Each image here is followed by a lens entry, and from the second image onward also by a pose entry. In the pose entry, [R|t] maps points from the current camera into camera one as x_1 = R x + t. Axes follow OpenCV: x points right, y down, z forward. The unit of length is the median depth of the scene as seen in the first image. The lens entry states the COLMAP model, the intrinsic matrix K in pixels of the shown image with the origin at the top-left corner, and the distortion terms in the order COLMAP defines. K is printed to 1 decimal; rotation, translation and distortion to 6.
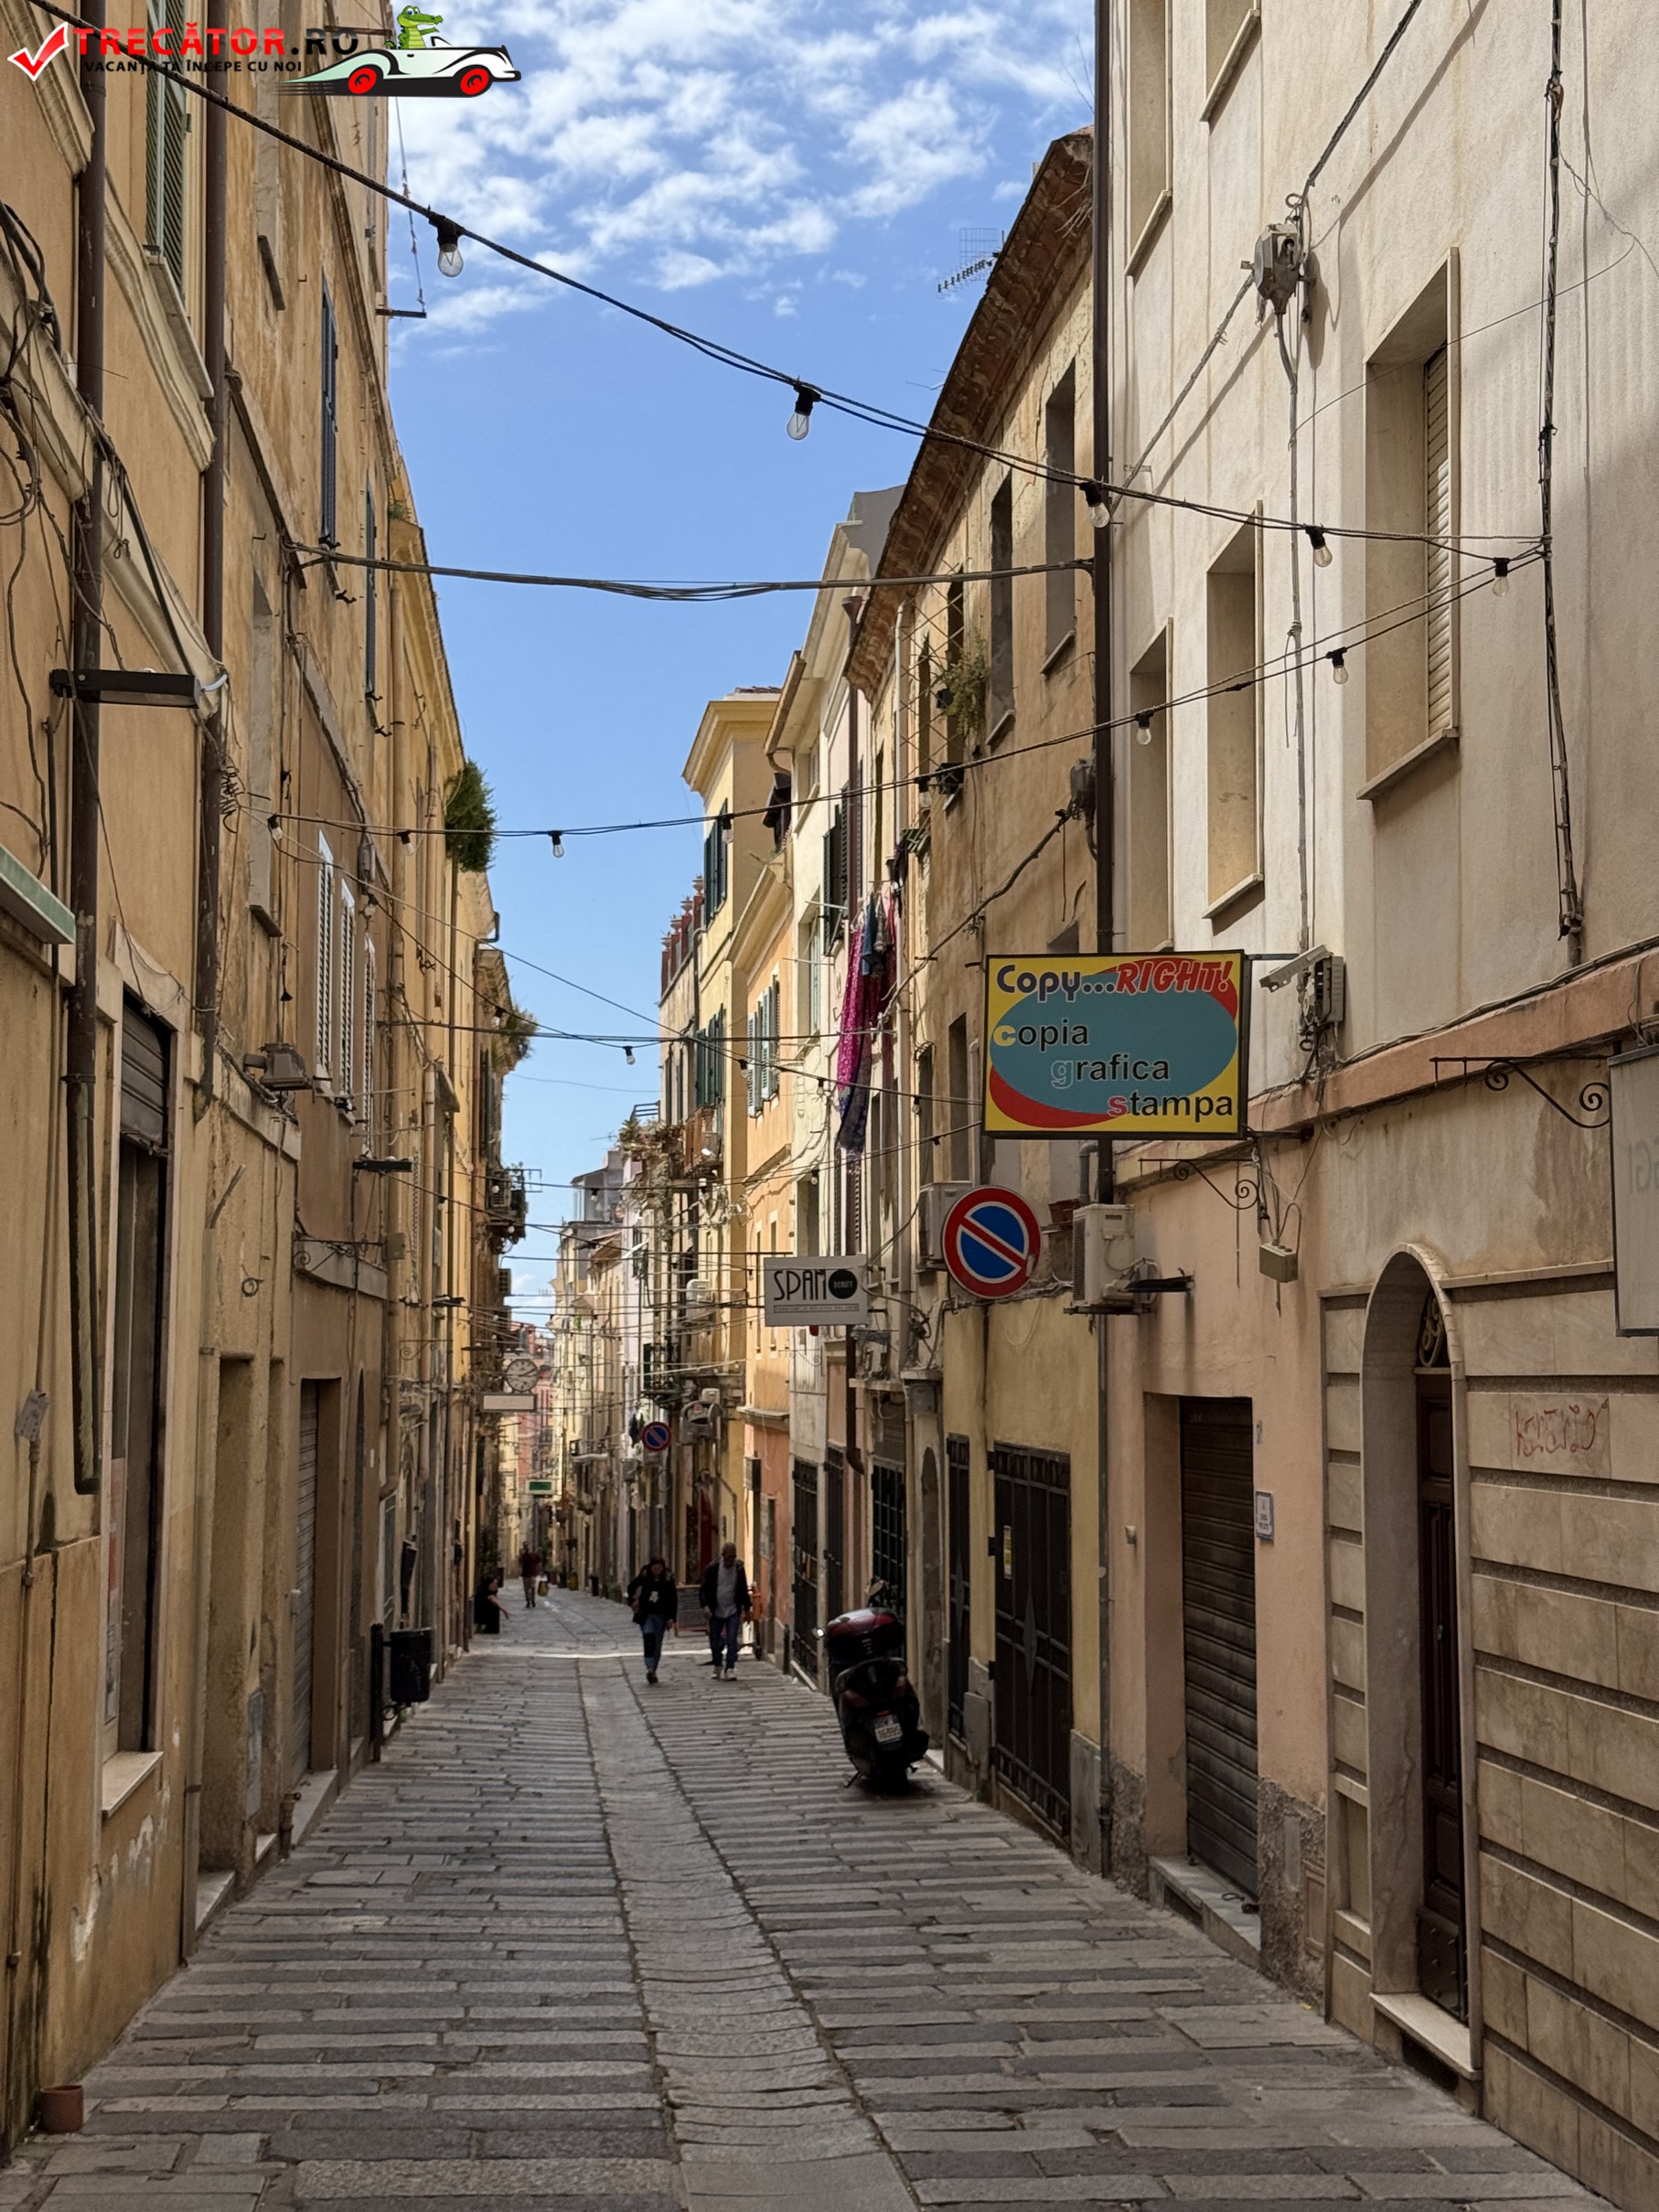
lens RADIAL K [[3070.3, 0, 829.5], [0, 3070.3, 1106.0], [0, 0, 1]] dist [0.142815, -0.102492]
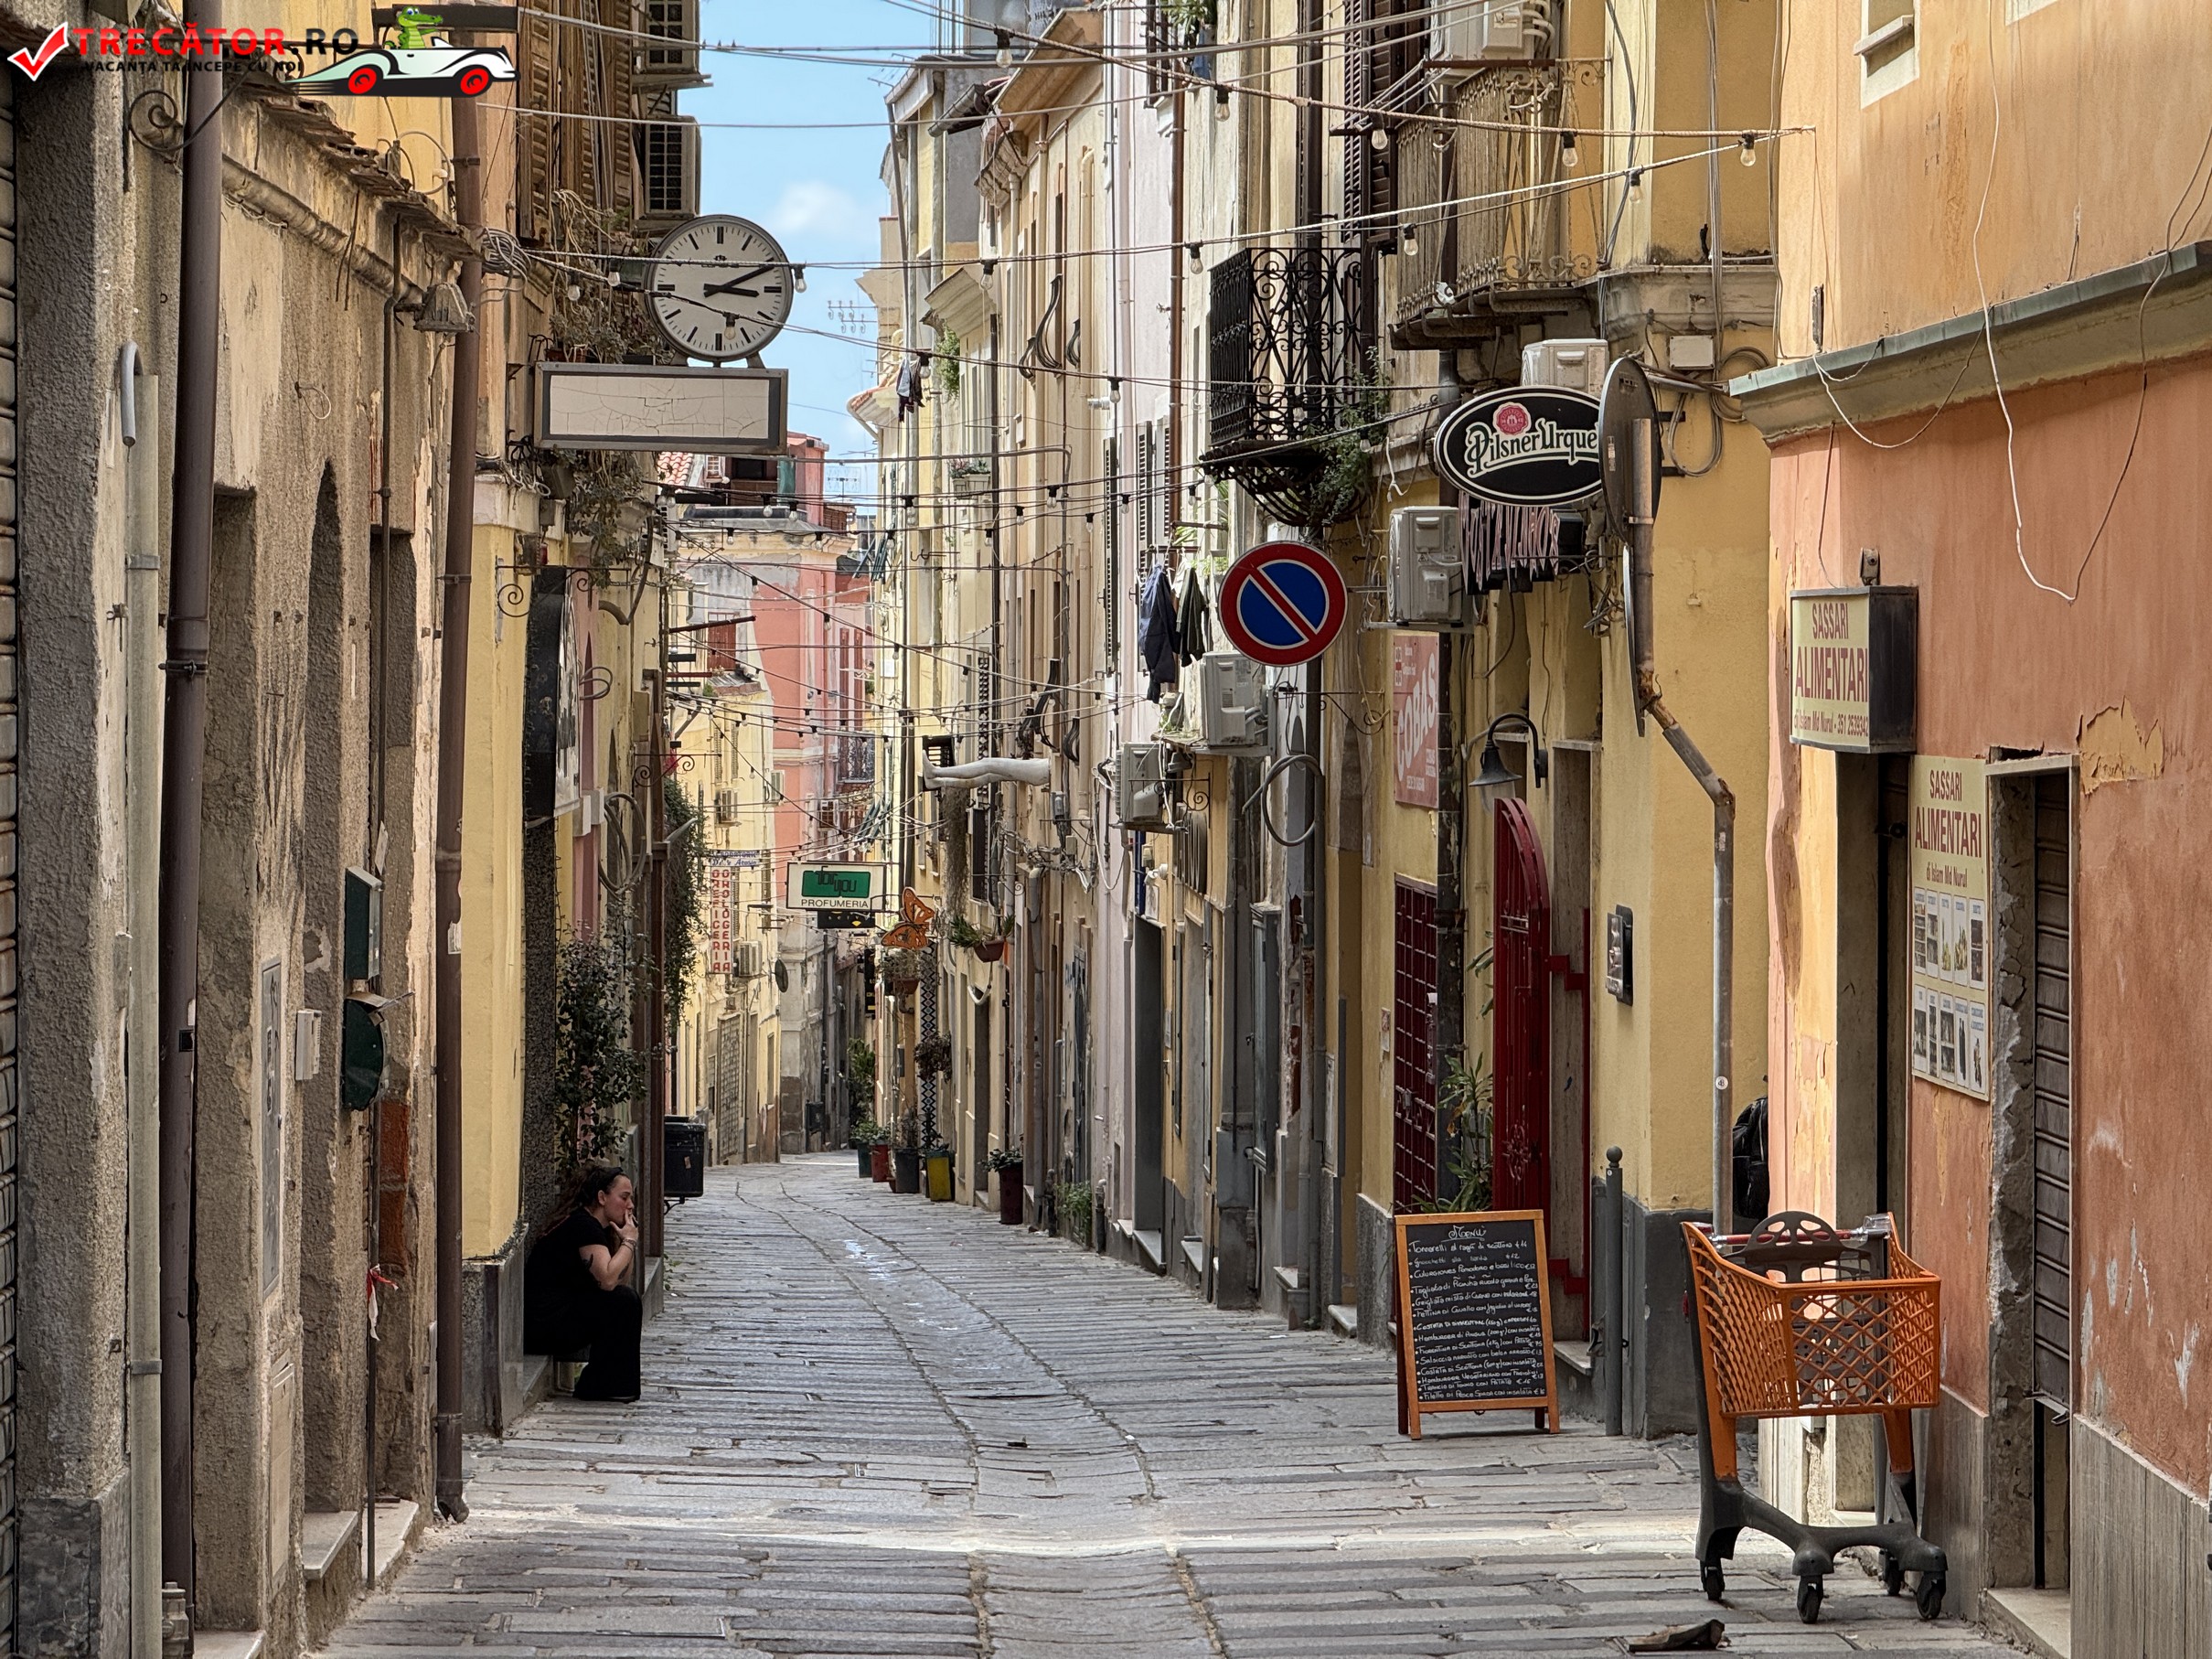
lens RADIAL K [[7725.7, 0, 1106.0], [0, 7725.7, 829.5], [0, 0, 1]] dist [-0.142130, -0.435987]
pose [[0.998187, 0.004560, -0.060011, -0.021795], [0.002004, 0.994054, 0.108873, 0.038255], [0.060151, -0.108795, 0.992243, 0.254986]]
